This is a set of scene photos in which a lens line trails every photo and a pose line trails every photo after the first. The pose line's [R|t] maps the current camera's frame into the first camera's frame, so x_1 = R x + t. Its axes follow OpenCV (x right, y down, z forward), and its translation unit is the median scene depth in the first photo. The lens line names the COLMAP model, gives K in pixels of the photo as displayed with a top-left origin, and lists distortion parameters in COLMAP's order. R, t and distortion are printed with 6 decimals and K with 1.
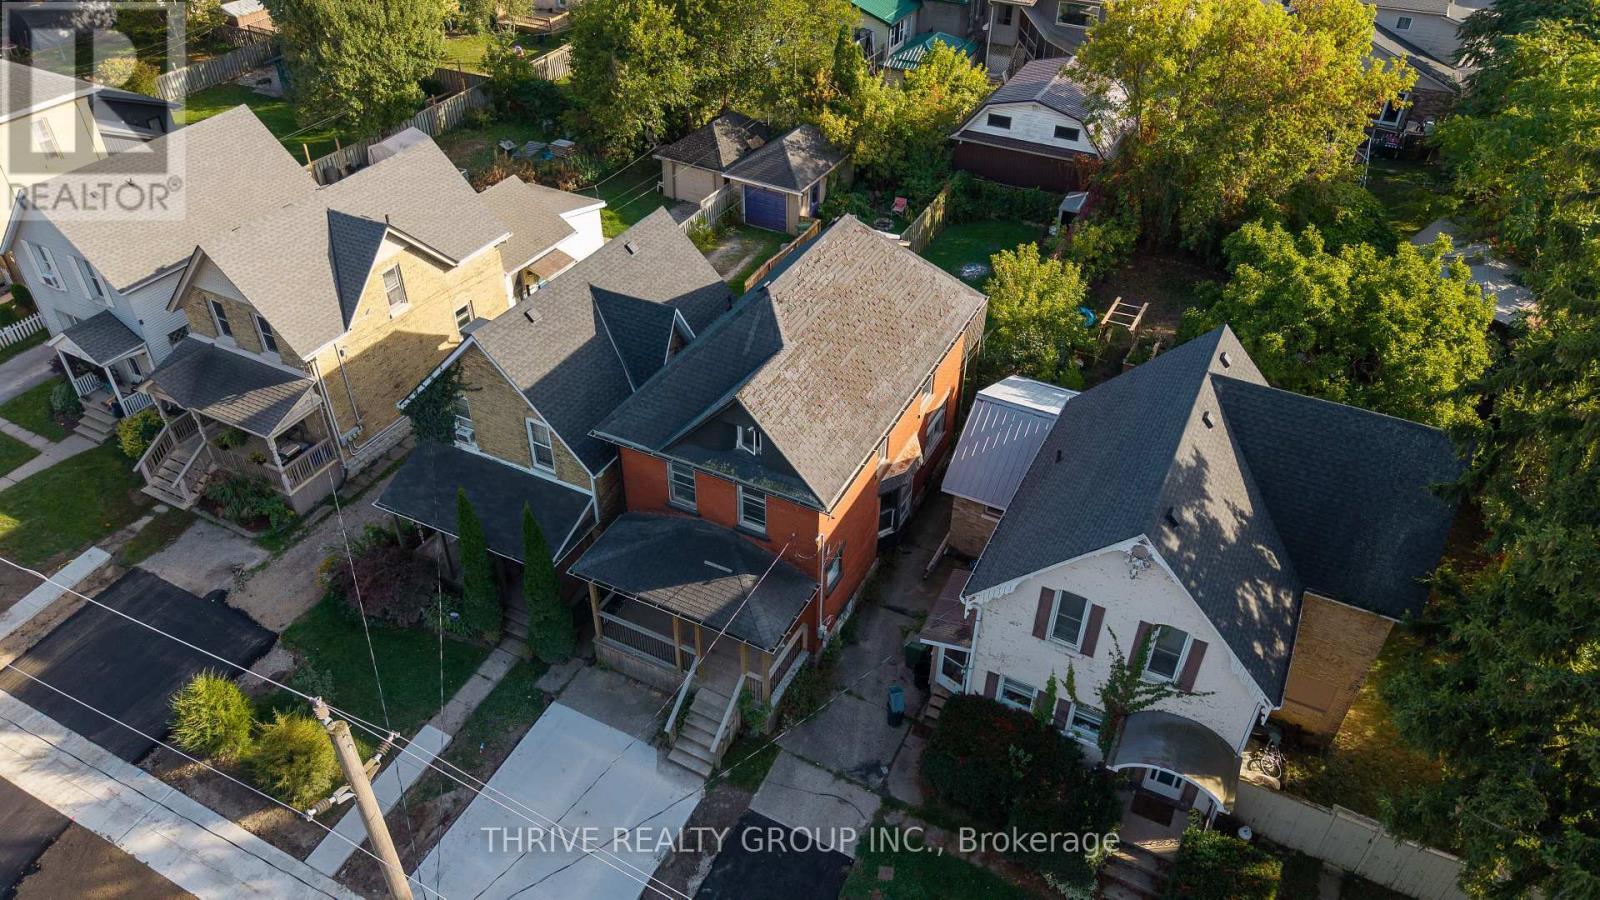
lens RADIAL K [[1100.6, 0, 800.0], [0, 1100.6, 450.0], [0, 0, 1]] dist [-0.011177, 0.006239]
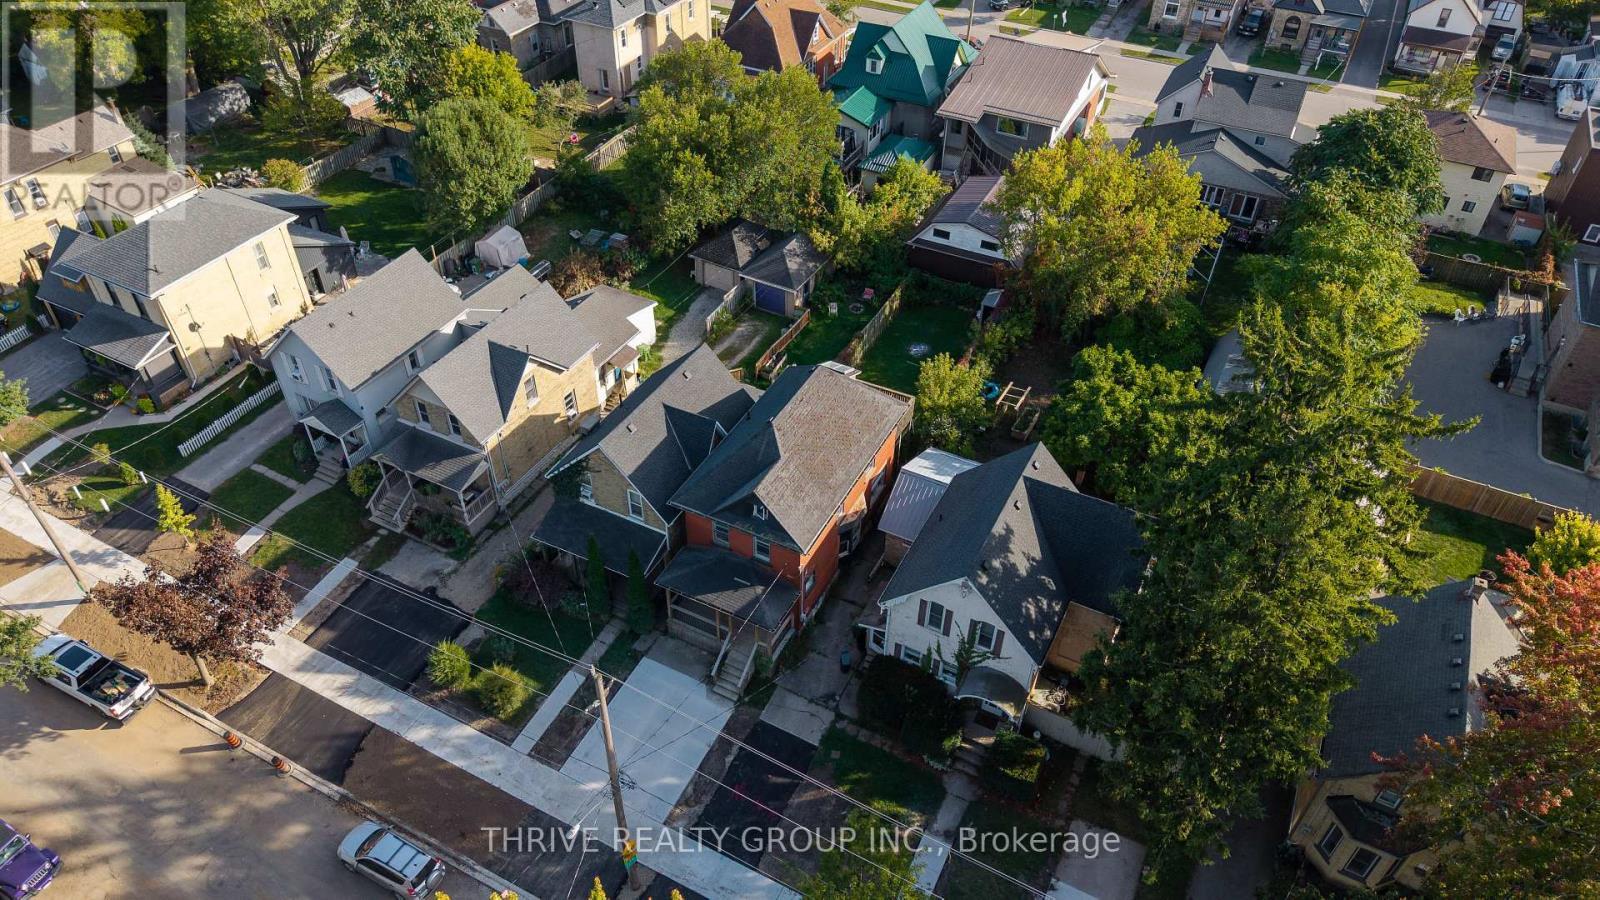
lens RADIAL K [[1081.2, 0, 800.0], [0, 1081.2, 450.0], [0, 0, 1]] dist [0.004777, -0.000365]
pose [[0.999975, 0.006806, -0.002099, 0.016027], [-0.006693, 0.998731, 0.049909, -0.159102], [0.002436, -0.049893, 0.998752, -0.590726]]
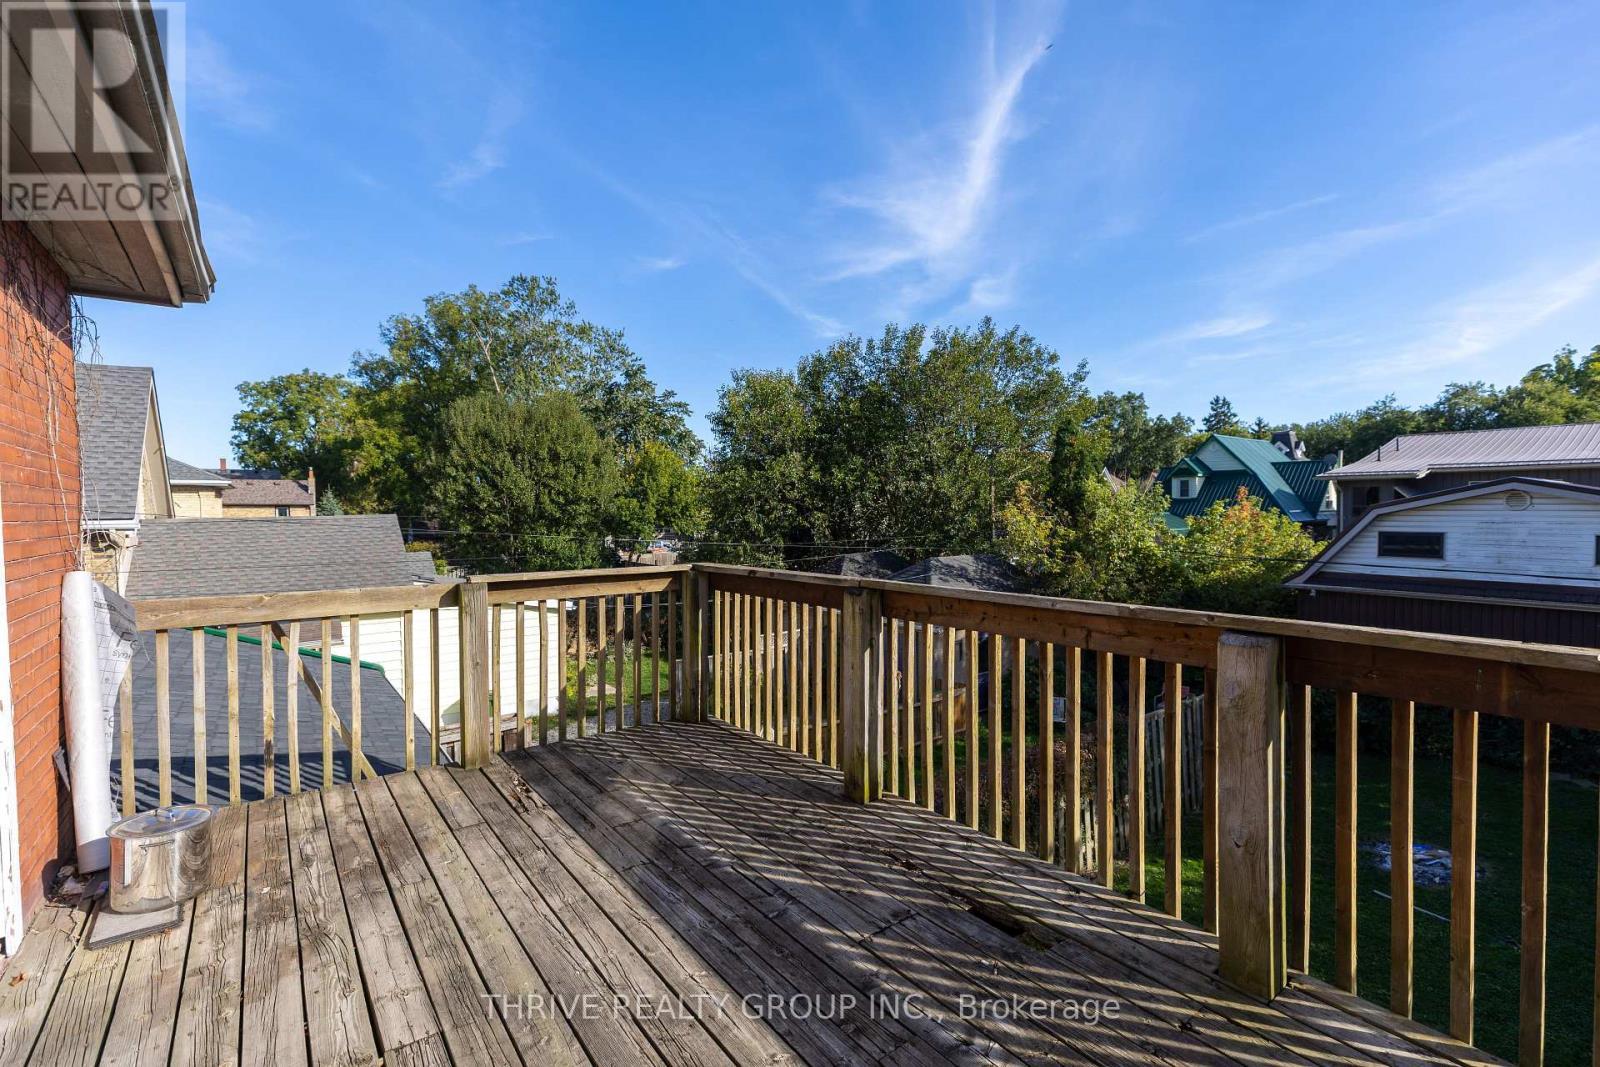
lens RADIAL K [[705.8, 0, 800.0], [0, 705.8, 533.5], [0, 0, 1]] dist [0.000654, 0.000132]
pose [[0.901321, -0.006456, -0.433103, 0.129876], [-0.252933, 0.803863, -0.538357, -0.129196], [0.351631, 0.594779, 0.722906, 1.141670]]
